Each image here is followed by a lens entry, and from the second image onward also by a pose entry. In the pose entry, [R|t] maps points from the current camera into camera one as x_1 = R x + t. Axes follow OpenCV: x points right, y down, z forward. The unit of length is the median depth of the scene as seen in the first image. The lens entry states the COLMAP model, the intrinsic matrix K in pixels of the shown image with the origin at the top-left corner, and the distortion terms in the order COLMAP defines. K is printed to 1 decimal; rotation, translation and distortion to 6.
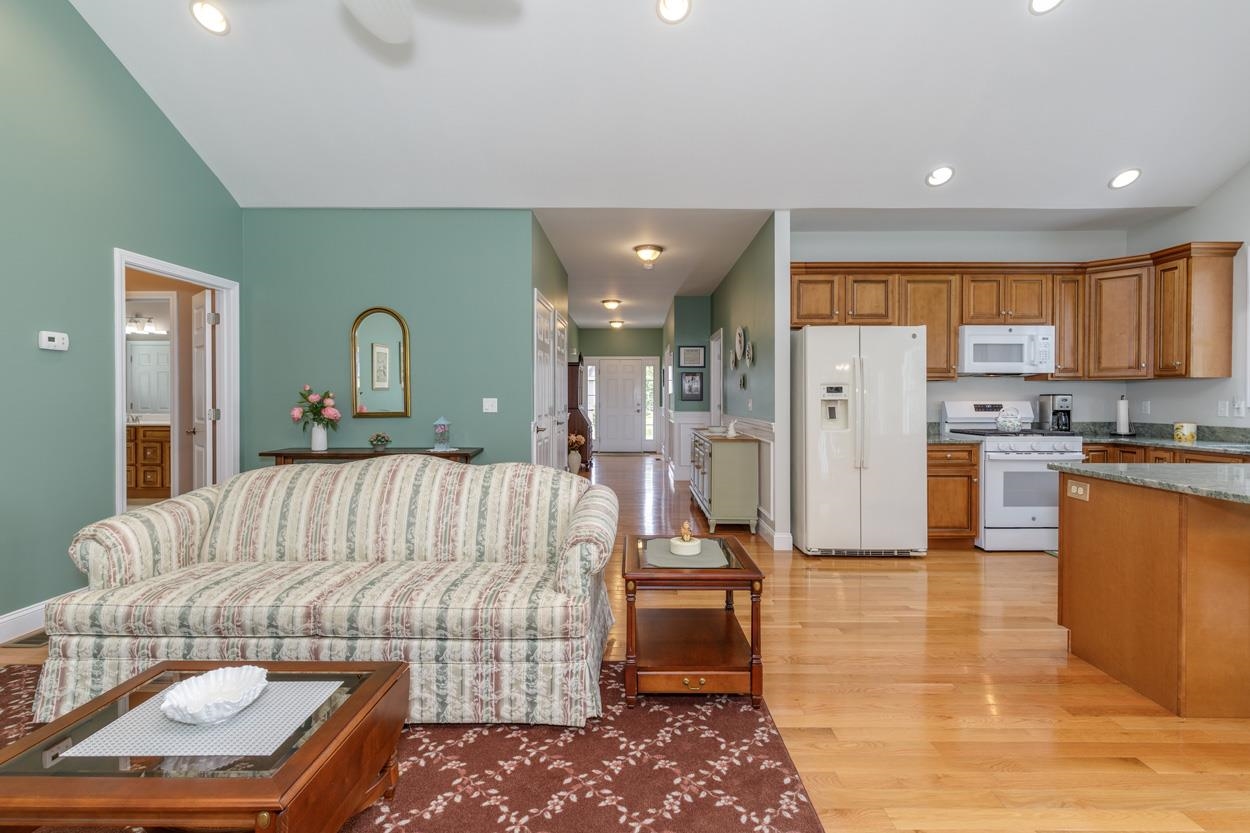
lens RADIAL K [[562.9, 0, 647.2], [0, 562.9, 407.9], [0, 0, 1]] dist [0.003334, -0.001952]
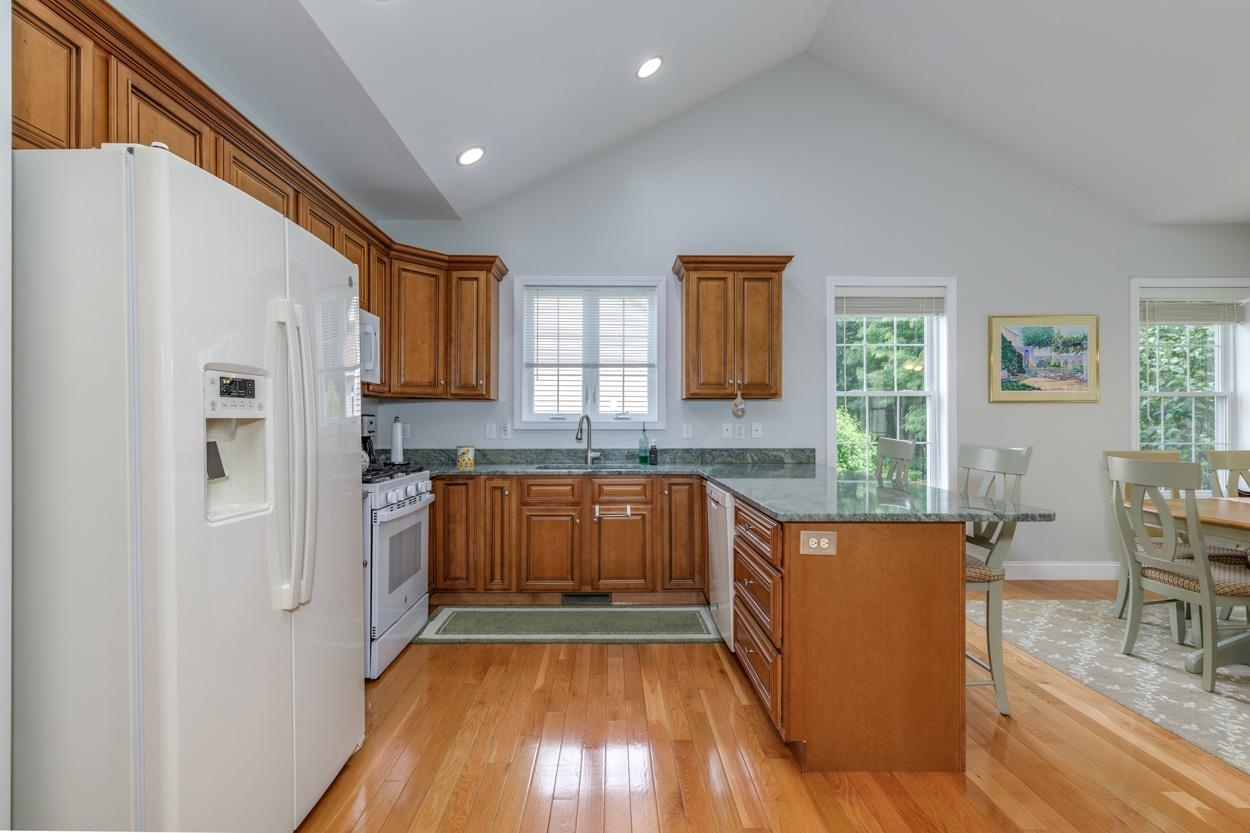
lens RADIAL K [[562.9, 0, 616.5], [0, 562.9, 420.5], [0, 0, 1]] dist [0.003334, -0.001952]
pose [[-0.002737, 0.005345, 0.999982, 0.017702], [0.016363, 0.999852, -0.005300, -0.007785], [-0.999862, 0.016349, -0.002824, 0.702716]]
